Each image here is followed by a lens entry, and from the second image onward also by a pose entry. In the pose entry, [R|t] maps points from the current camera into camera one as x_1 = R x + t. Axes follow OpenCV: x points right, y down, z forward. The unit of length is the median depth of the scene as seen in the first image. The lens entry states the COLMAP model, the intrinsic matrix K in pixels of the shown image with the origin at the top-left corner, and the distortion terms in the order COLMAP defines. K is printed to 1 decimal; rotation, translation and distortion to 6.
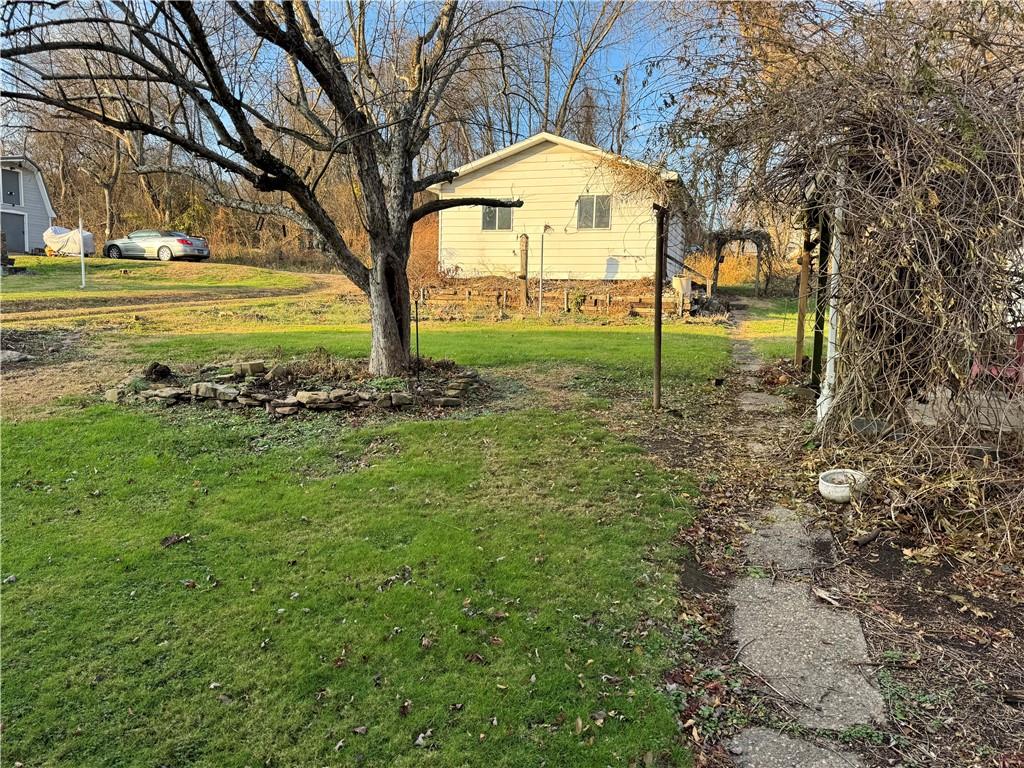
lens RADIAL K [[707.3, 0, 507.5], [0, 707.3, 379.9], [0, 0, 1]] dist [0.007881, -0.000996]
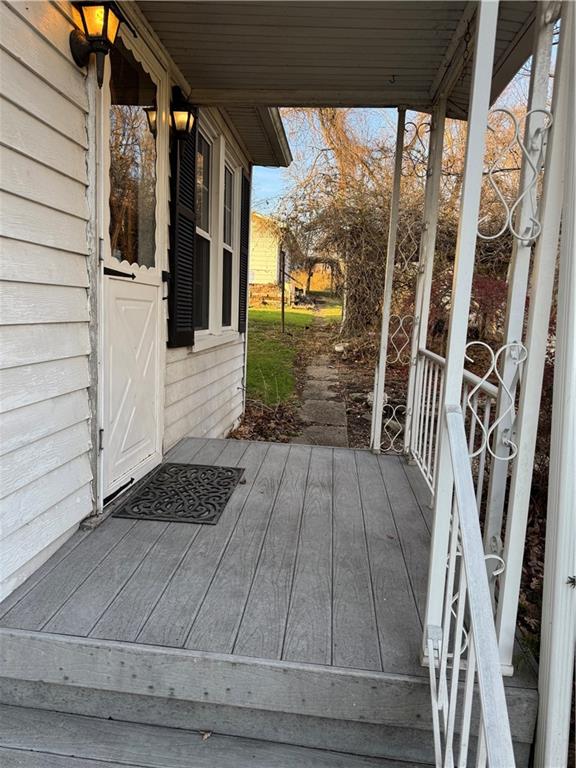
lens RADIAL K [[530.5, 0, 287.3], [0, 530.5, 386.1], [0, 0, 1]] dist [0.007881, -0.000996]
pose [[0.970648, -0.006611, 0.240415, -0.089425], [-0.004470, 0.998954, 0.045518, 0.055712], [-0.240464, -0.045256, 0.969602, -0.330116]]
